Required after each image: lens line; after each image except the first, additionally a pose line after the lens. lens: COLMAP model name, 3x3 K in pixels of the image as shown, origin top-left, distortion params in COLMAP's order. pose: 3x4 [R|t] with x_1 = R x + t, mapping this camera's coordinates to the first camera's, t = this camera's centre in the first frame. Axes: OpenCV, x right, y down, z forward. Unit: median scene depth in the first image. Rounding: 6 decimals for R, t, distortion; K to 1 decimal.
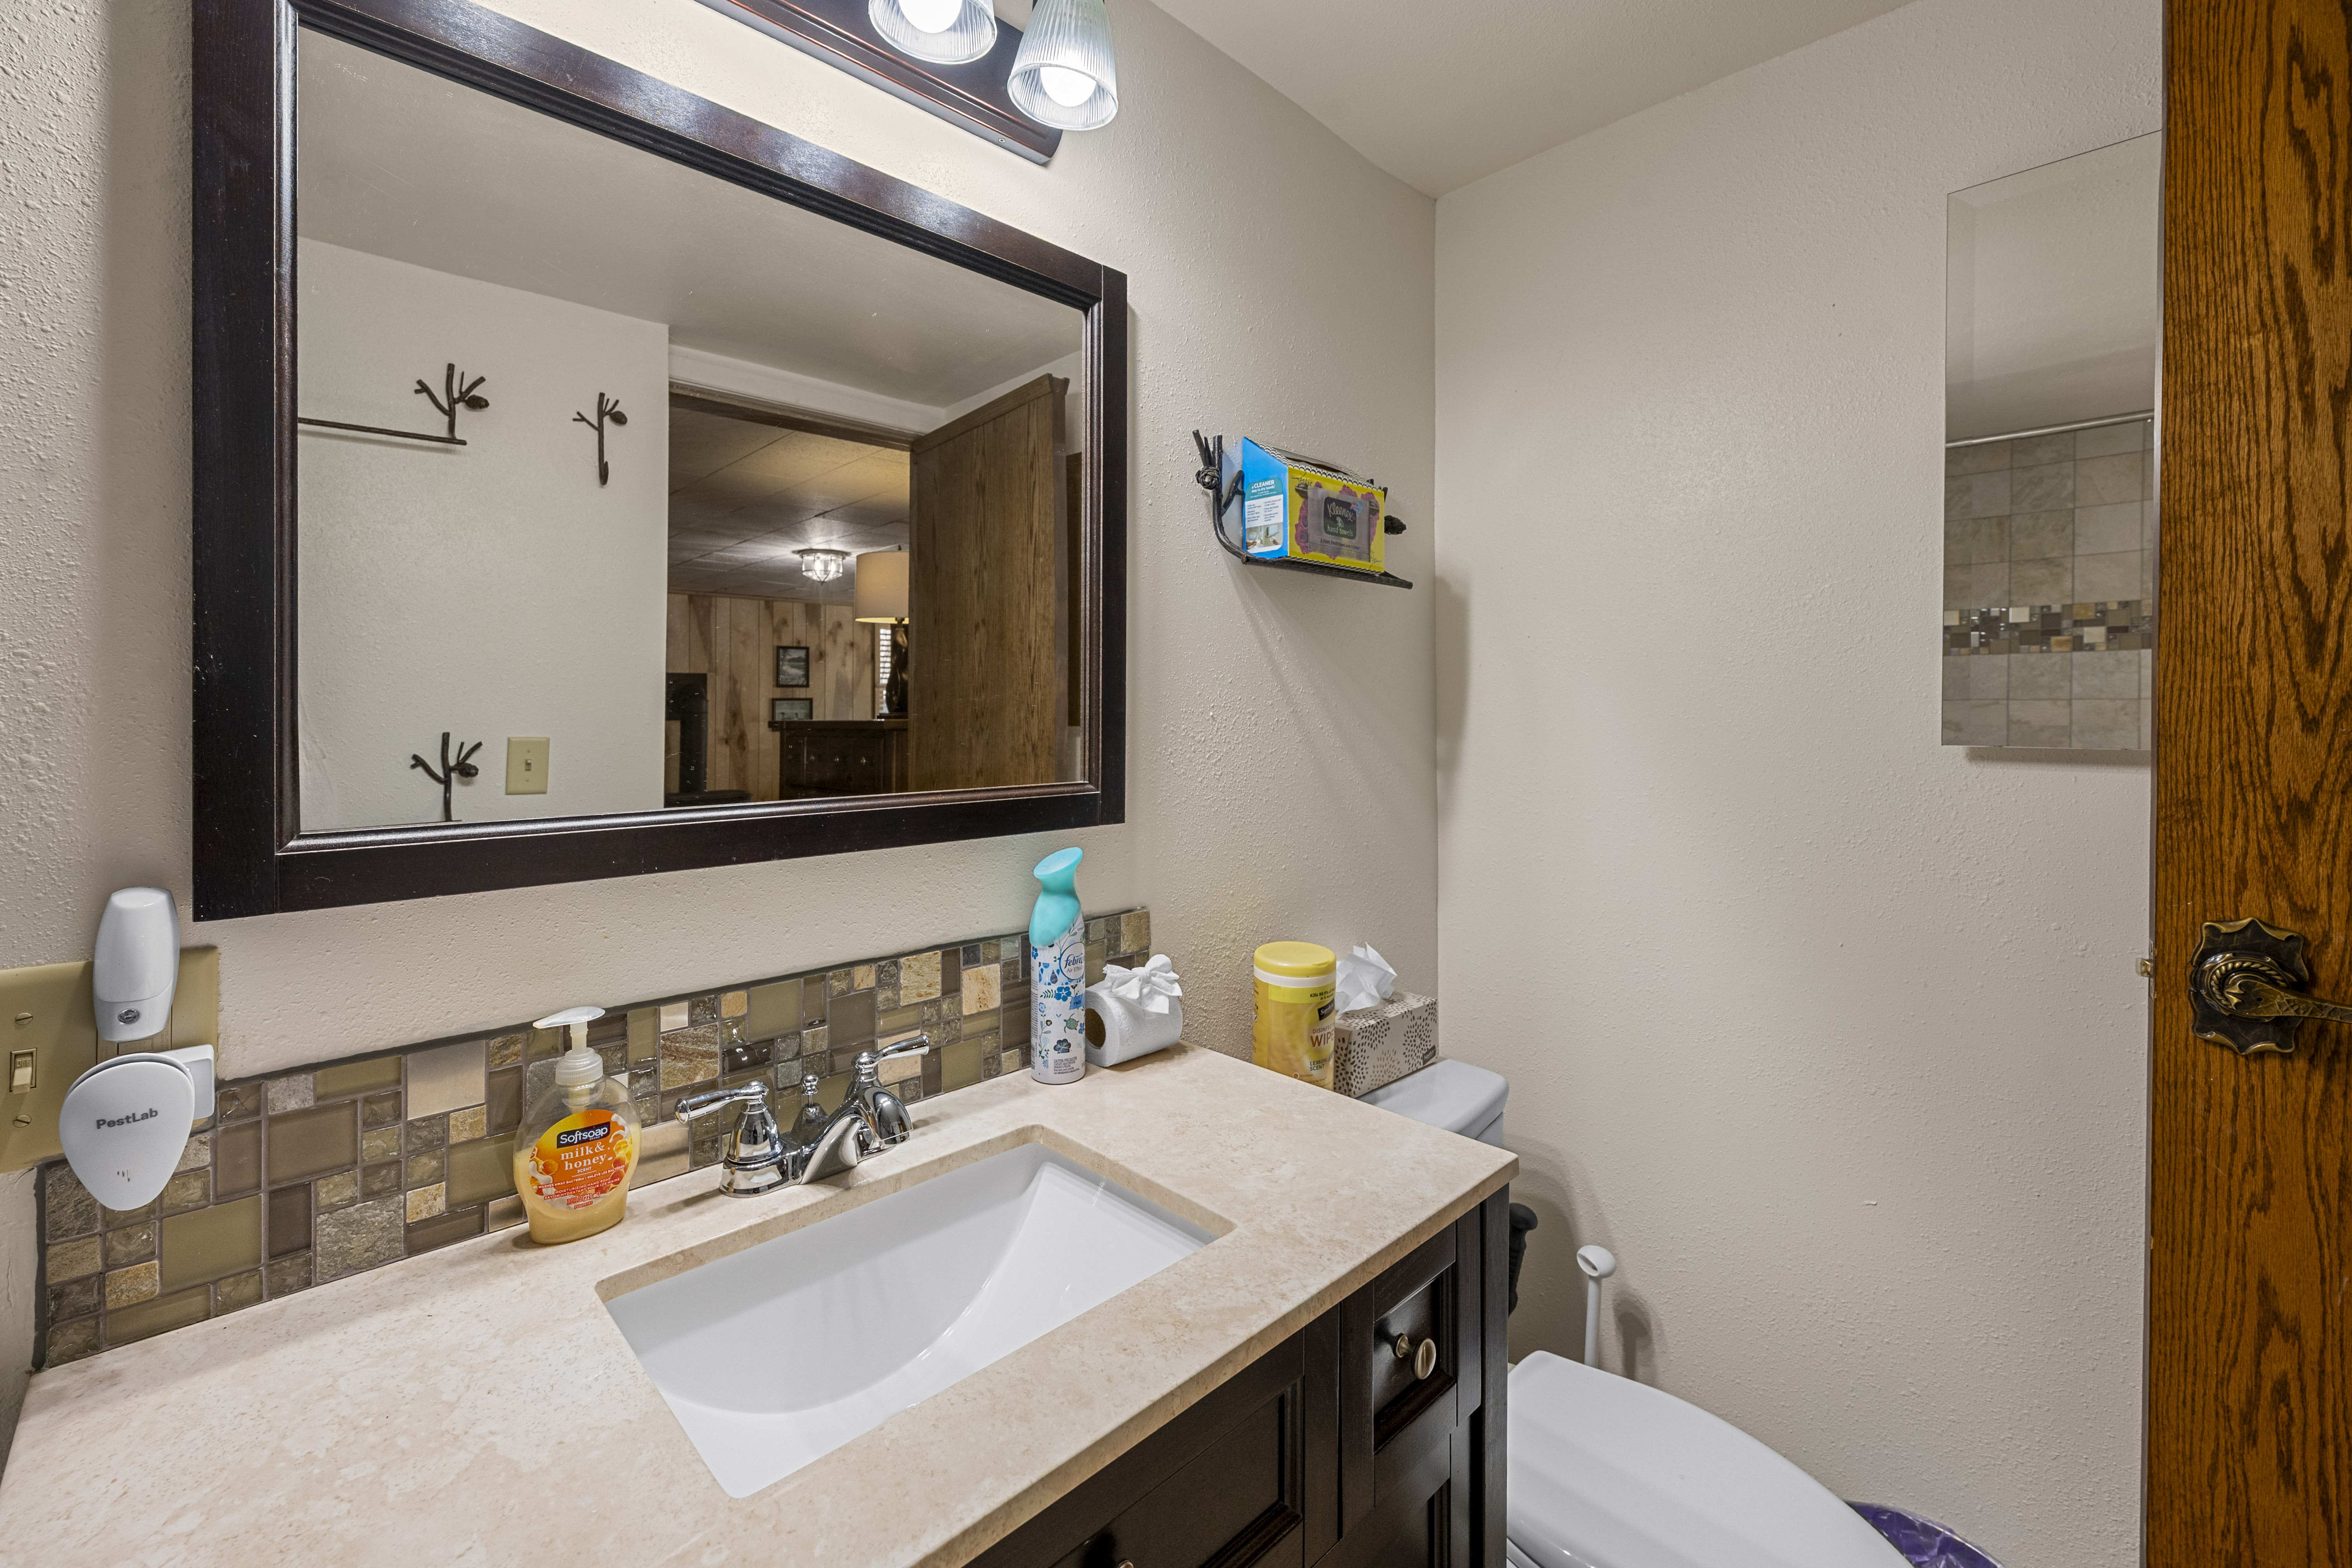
lens RADIAL K [[949.9, 0, 1229.6], [0, 949.9, 719.5], [0, 0, 1]] dist [-0.000563, 0.000217]
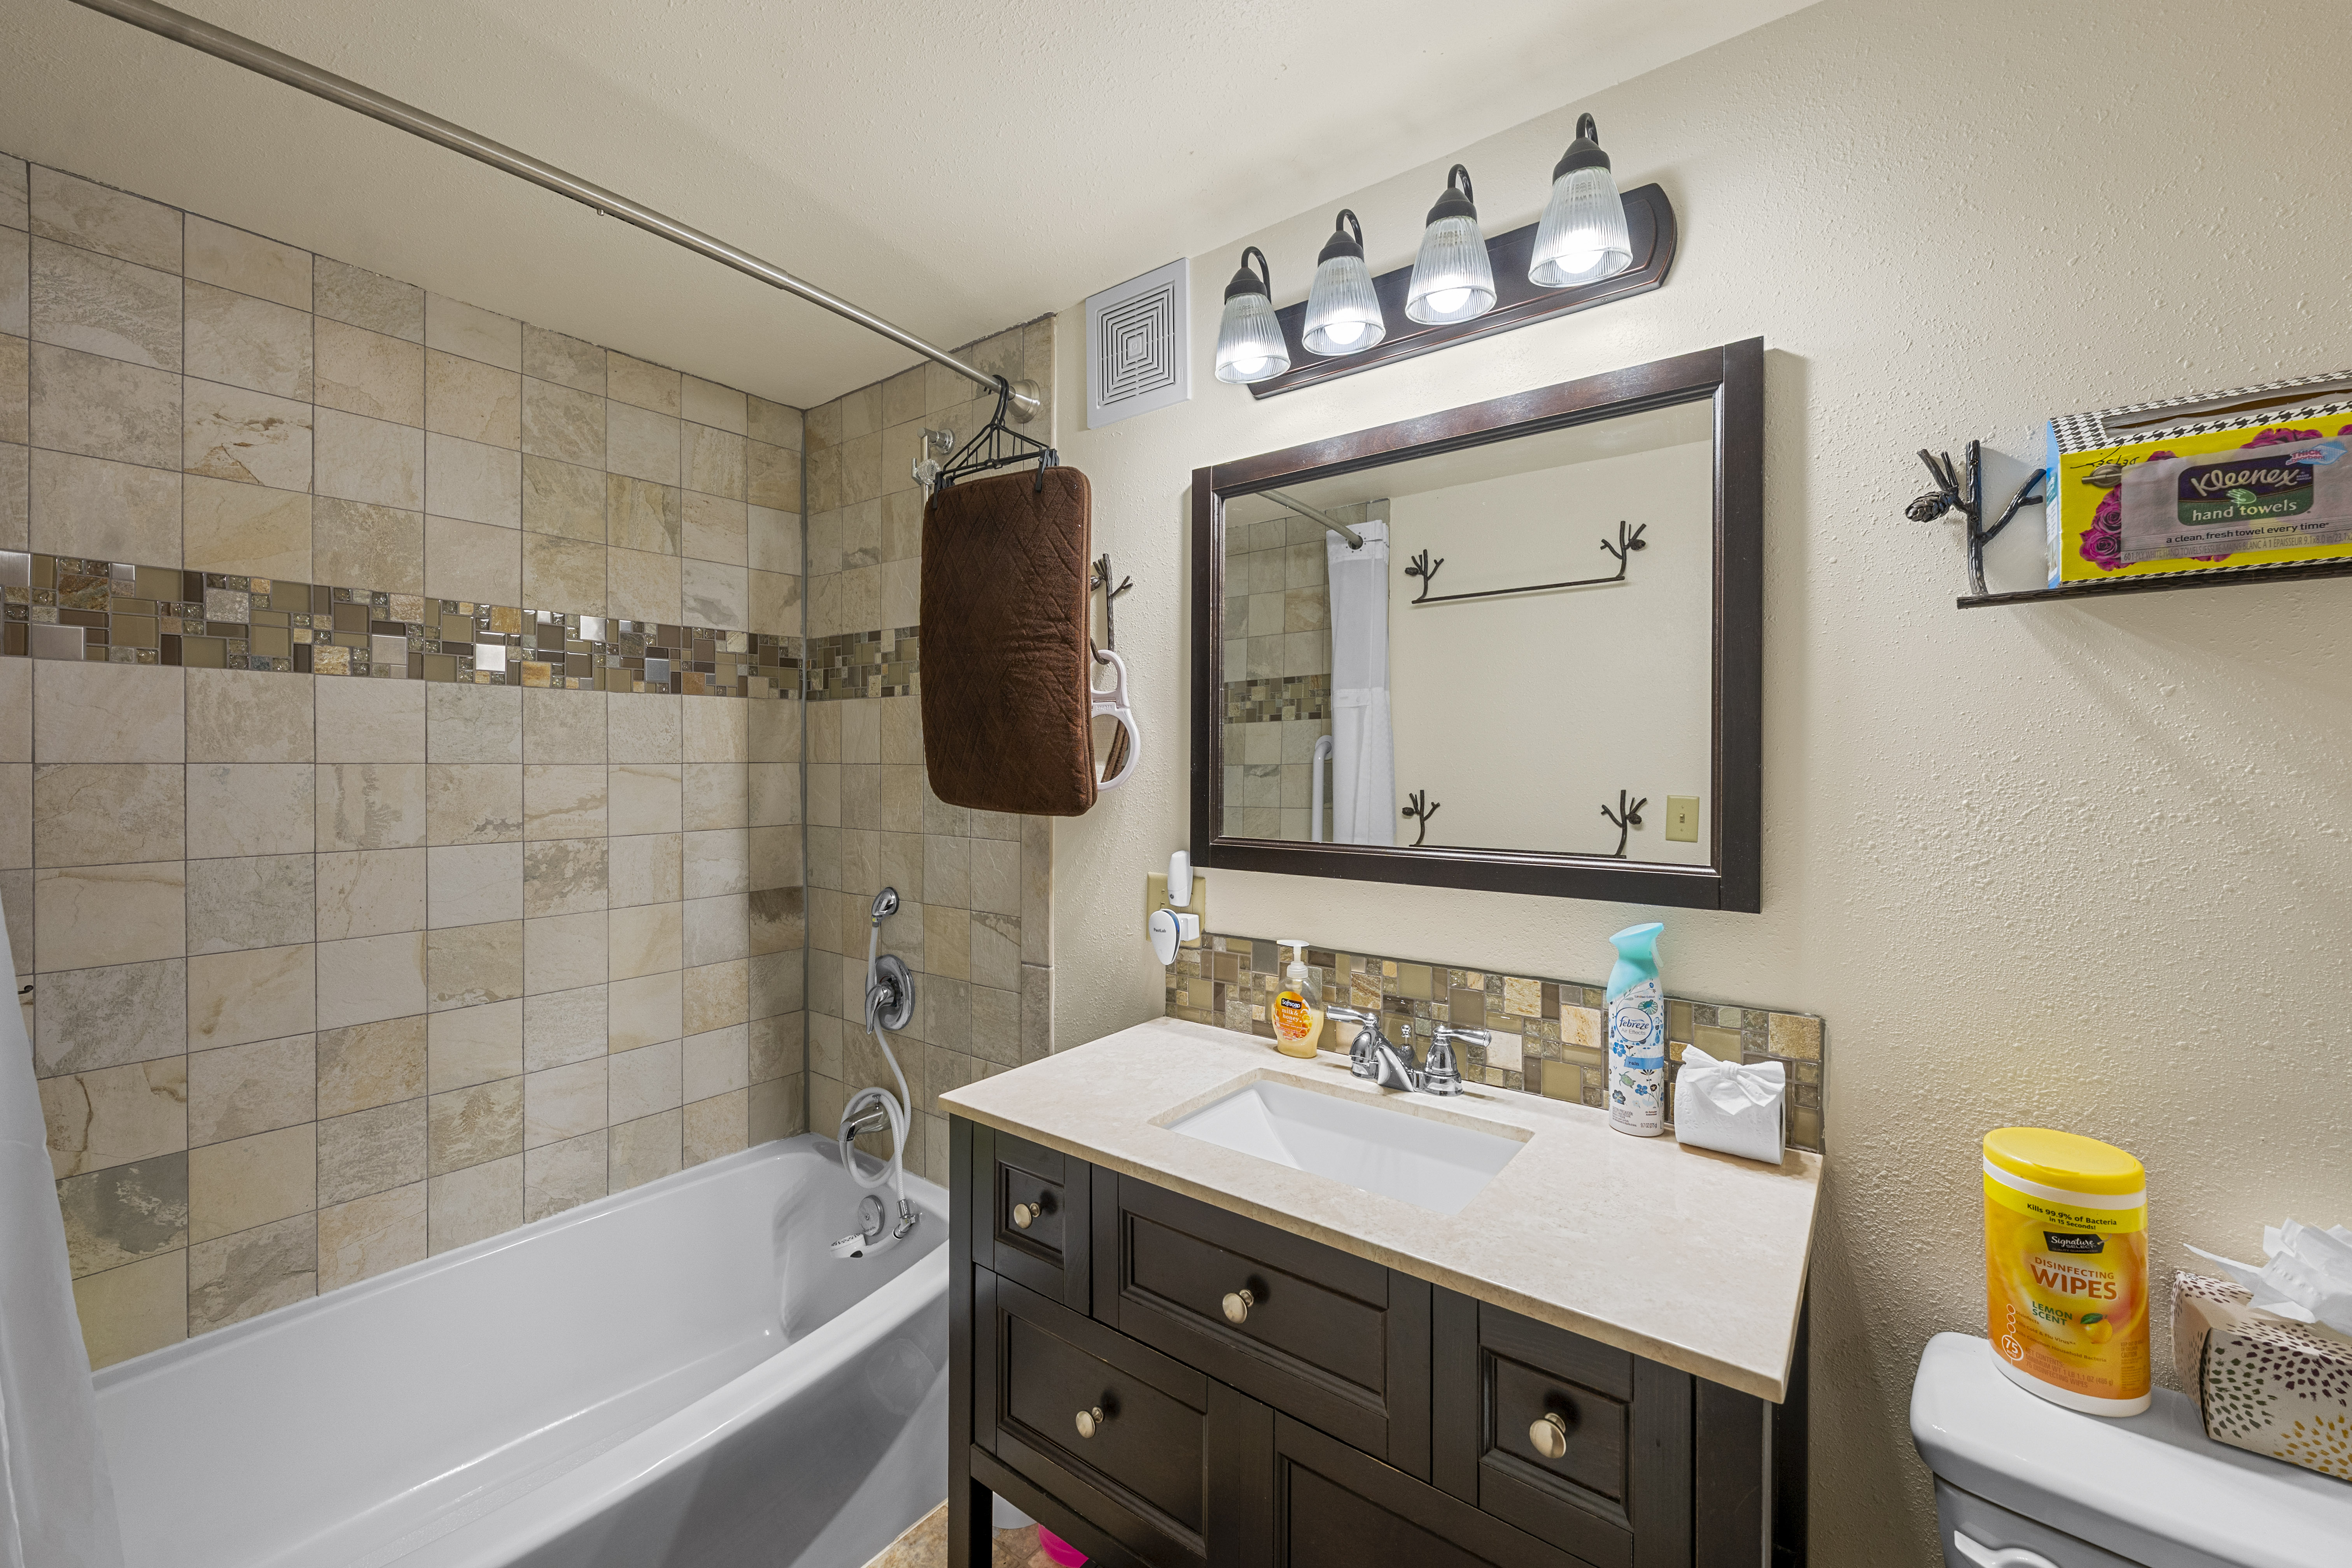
lens RADIAL K [[949.9, 0, 1179.3], [0, 949.9, 765.5], [0, 0, 1]] dist [-0.000563, 0.000217]
pose [[0.151267, 0.005353, -0.988478, 0.845891], [-0.009912, 0.999943, 0.003899, -0.042354], [0.988443, 0.009208, 0.151312, 0.323502]]
